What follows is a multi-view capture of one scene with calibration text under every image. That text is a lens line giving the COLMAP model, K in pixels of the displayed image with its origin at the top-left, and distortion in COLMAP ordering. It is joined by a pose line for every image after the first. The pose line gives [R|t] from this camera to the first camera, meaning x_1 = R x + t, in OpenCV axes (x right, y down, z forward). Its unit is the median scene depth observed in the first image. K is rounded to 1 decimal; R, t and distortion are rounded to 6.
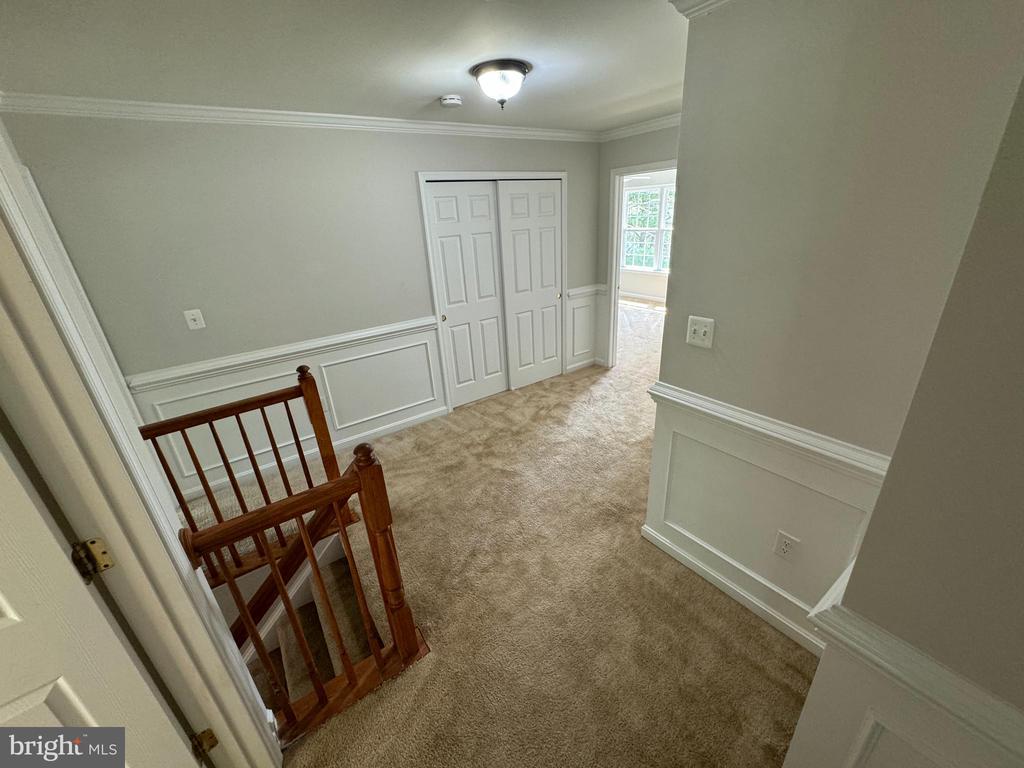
lens RADIAL K [[409.5, 0, 512.9], [0, 409.5, 383.3], [0, 0, 1]] dist [-0.001267, 0.000196]
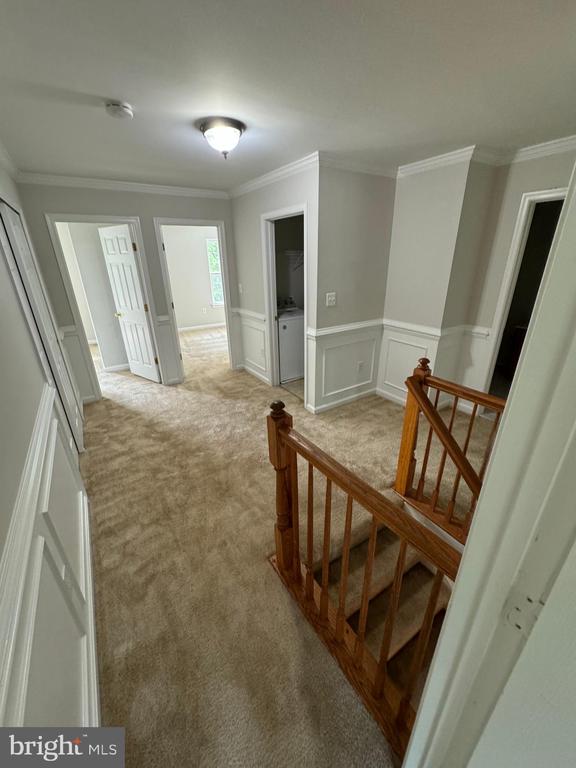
lens RADIAL K [[307.1, 0, 288.1], [0, 307.1, 383.4], [0, 0, 1]] dist [-0.001267, 0.000196]
pose [[0.046899, -0.331727, 0.942209, -0.625821], [0.396334, 0.872002, 0.287282, -0.141317], [-0.916908, 0.359957, 0.172371, 0.495057]]
